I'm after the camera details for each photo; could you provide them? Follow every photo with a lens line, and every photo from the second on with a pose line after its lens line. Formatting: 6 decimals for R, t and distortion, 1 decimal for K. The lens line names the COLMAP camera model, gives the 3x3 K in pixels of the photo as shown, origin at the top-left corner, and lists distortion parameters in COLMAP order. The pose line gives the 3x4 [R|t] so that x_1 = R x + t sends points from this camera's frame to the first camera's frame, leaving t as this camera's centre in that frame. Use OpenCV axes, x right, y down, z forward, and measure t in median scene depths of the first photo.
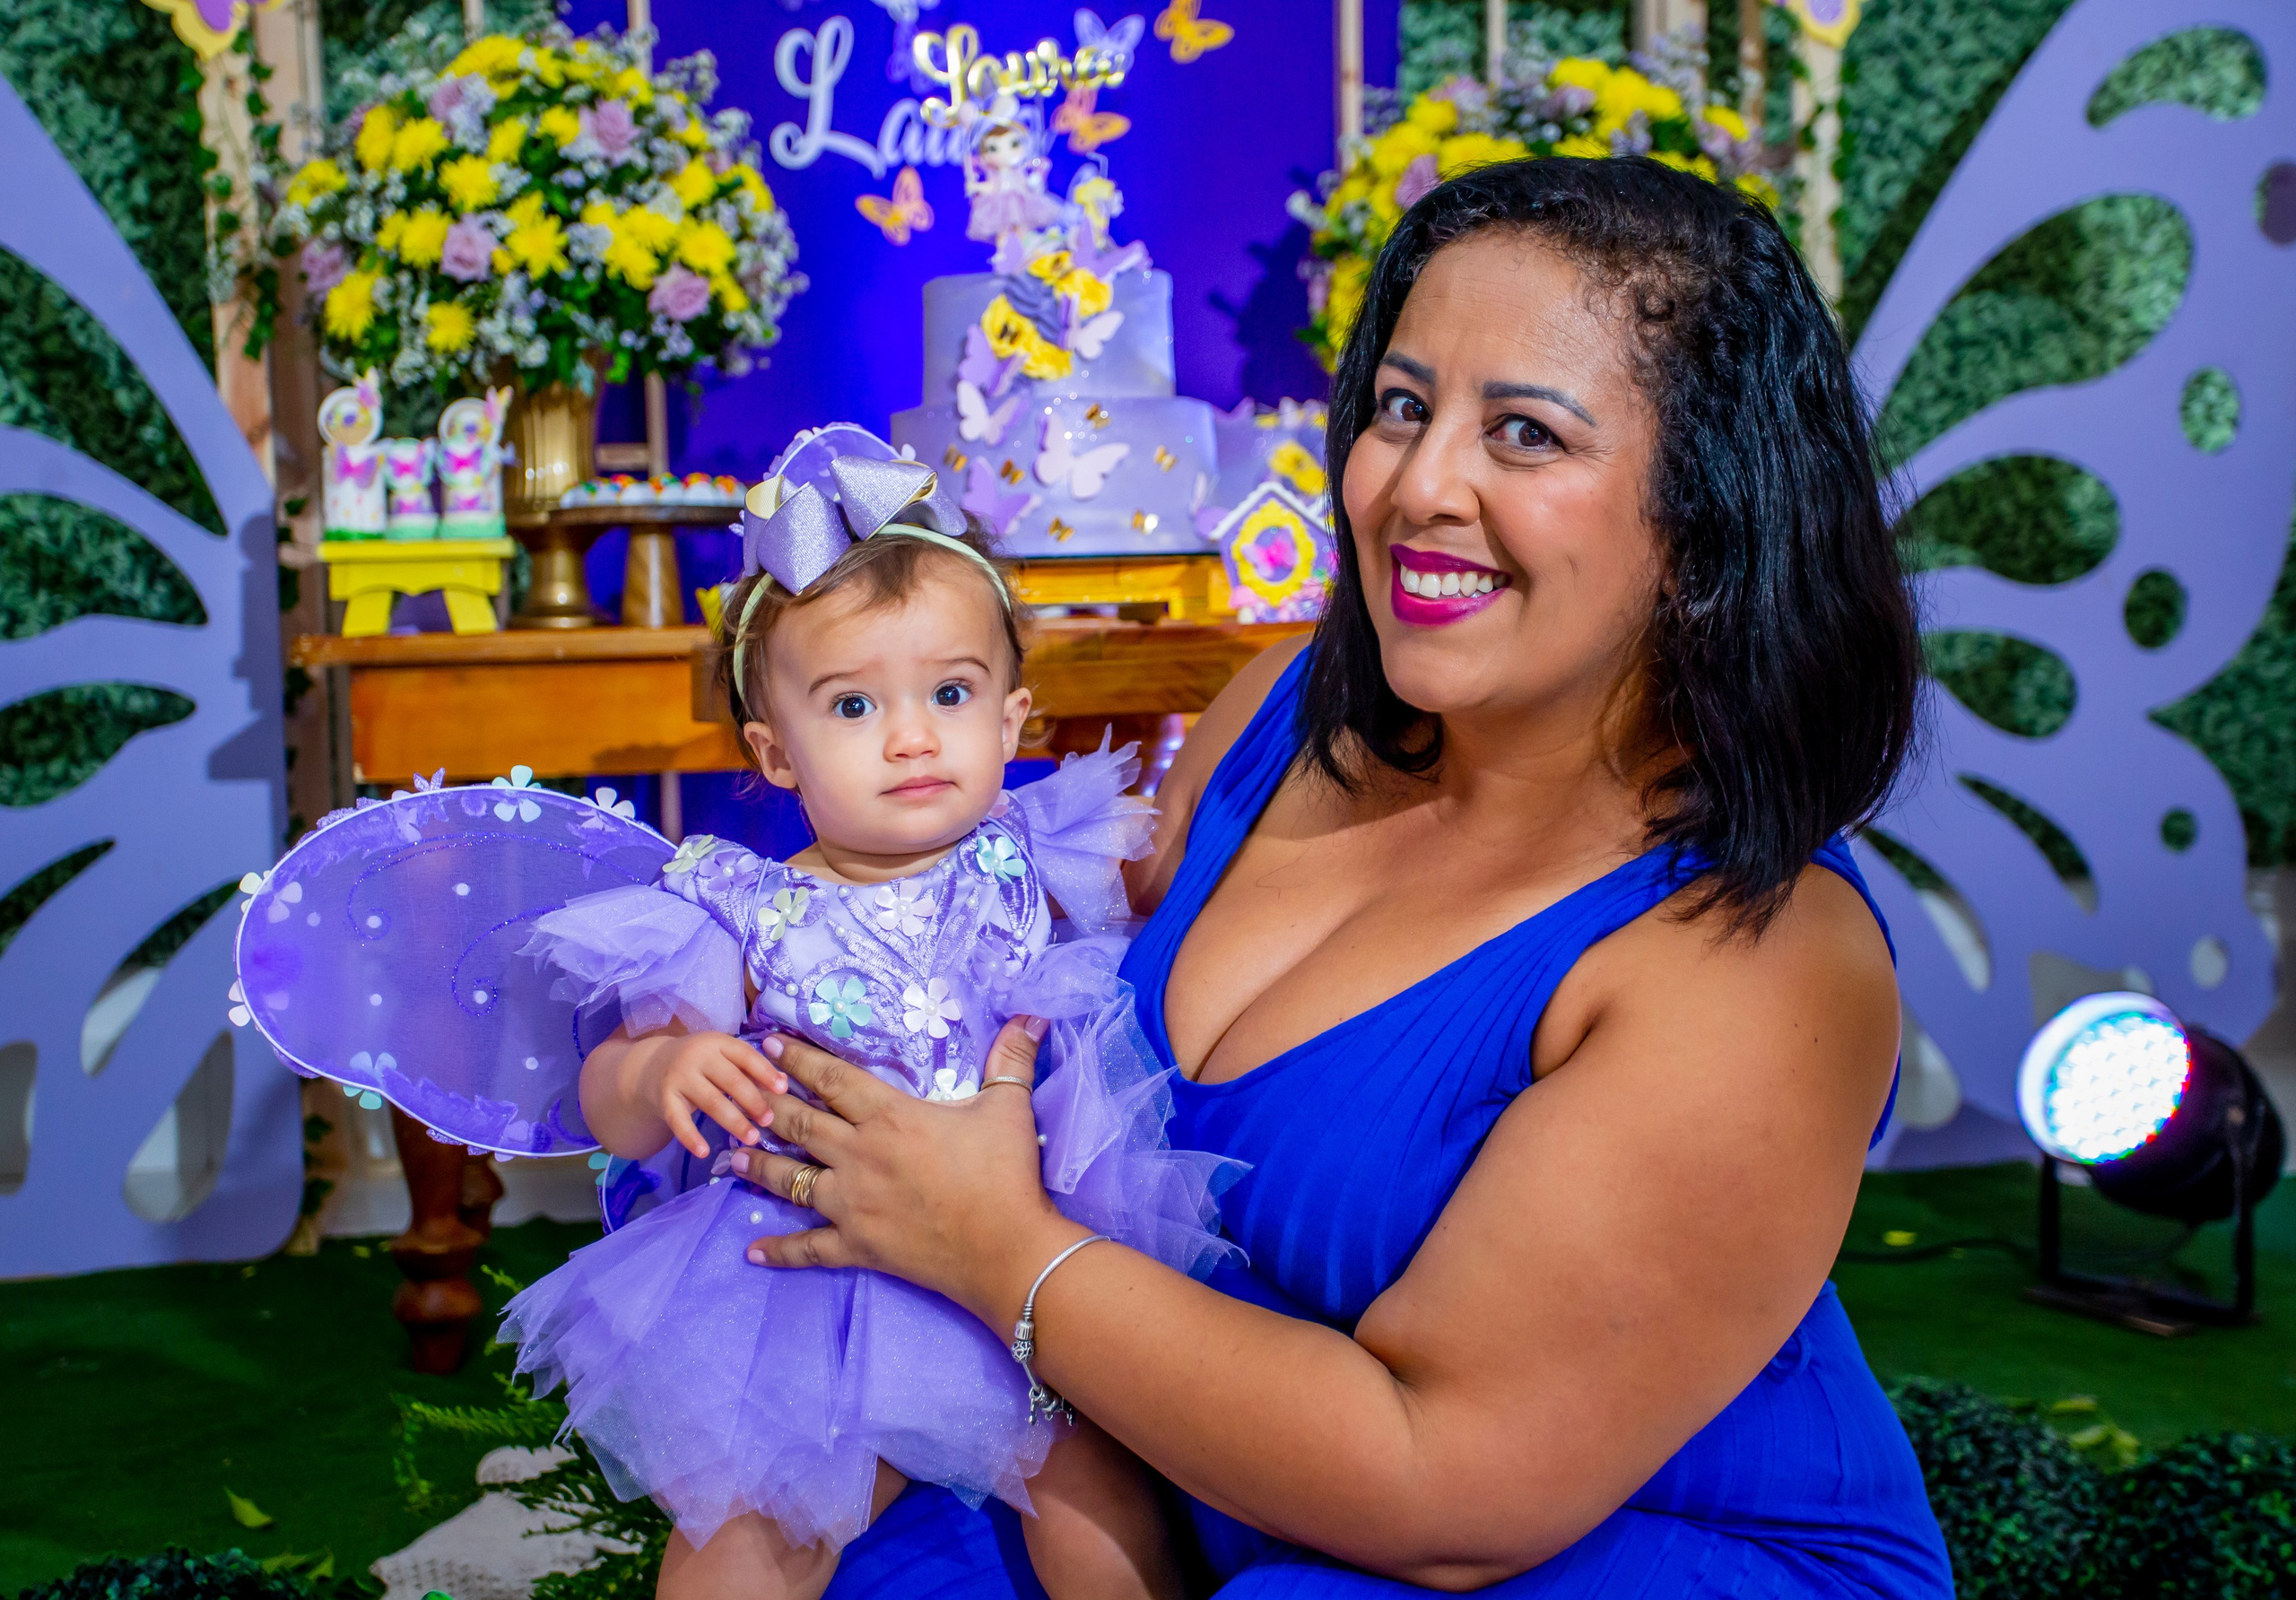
lens RADIAL K [[2746.3, 0, 1100.5], [0, 2746.3, 725.1], [0, 0, 1]] dist [0.032973, 0.077096]
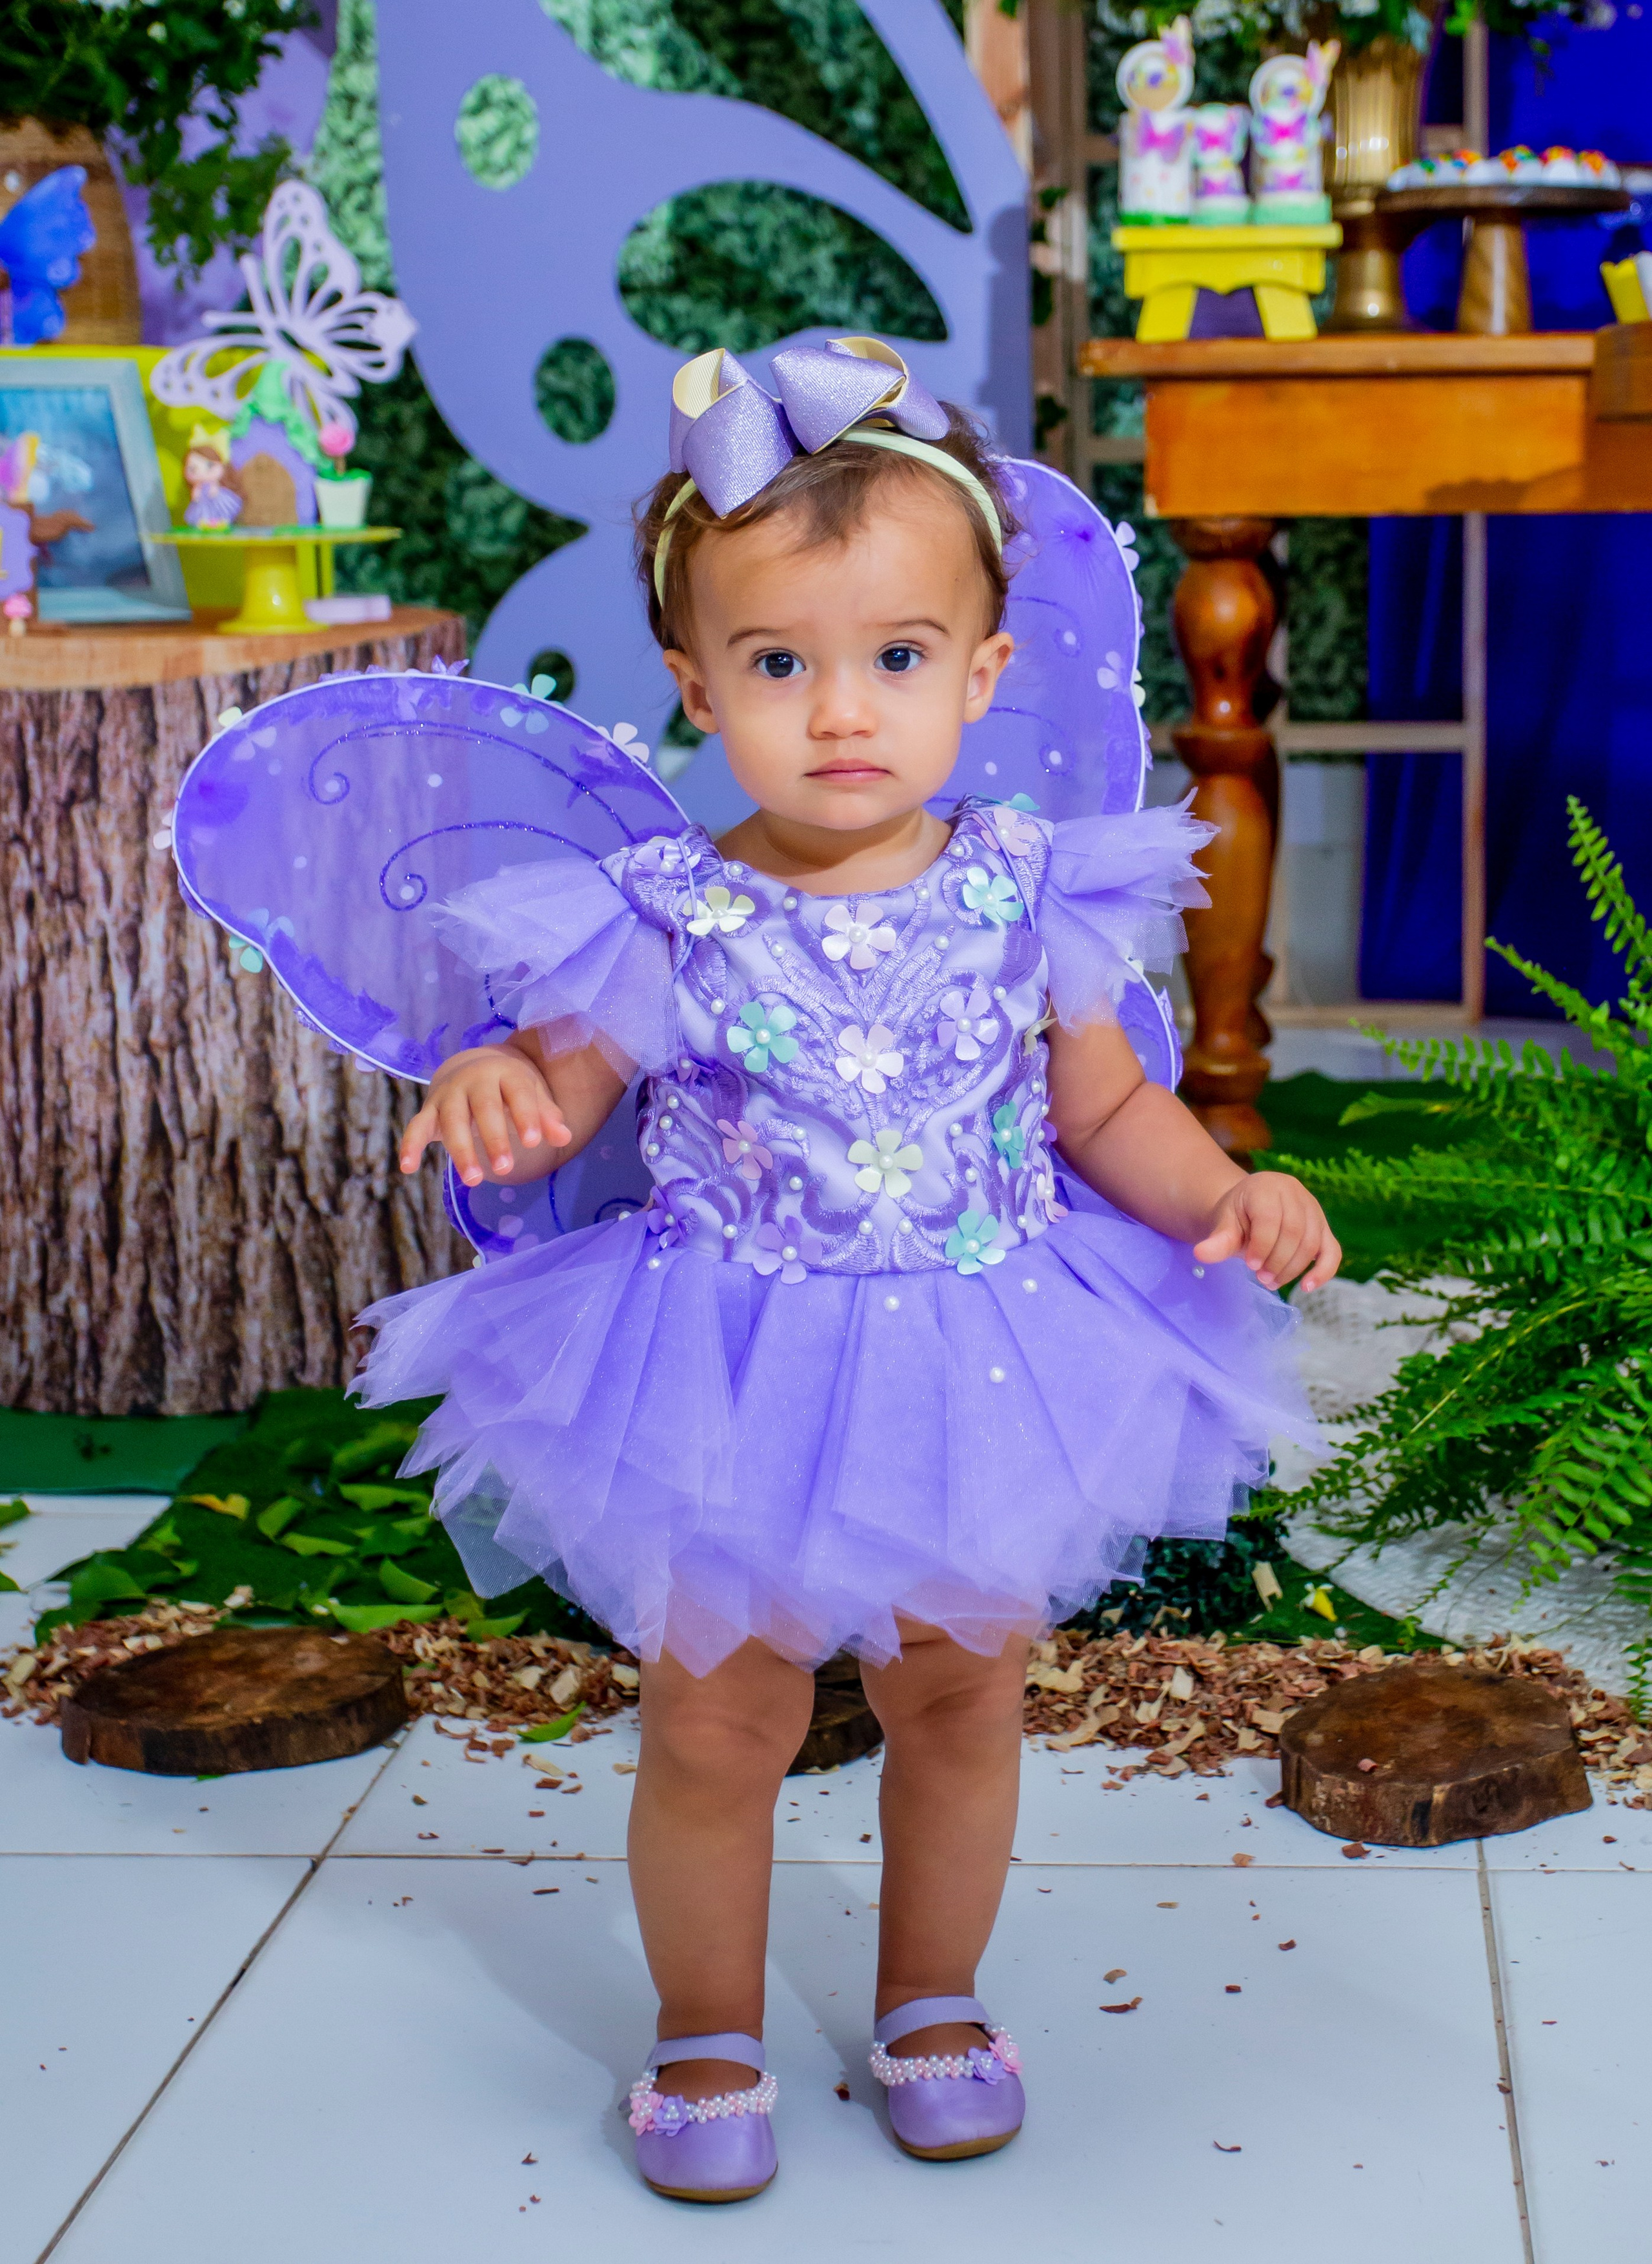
lens RADIAL K [[3892.2, 0, 990.9], [0, 3892.2, 1018.9], [0, 0, 1]] dist [0.013134, 0.093316]
pose [[0.971977, 0.048529, -0.230014, -0.032258], [-0.023652, 0.993683, 0.109705, 0.041650], [0.233885, -0.101190, 0.966984, -0.176146]]
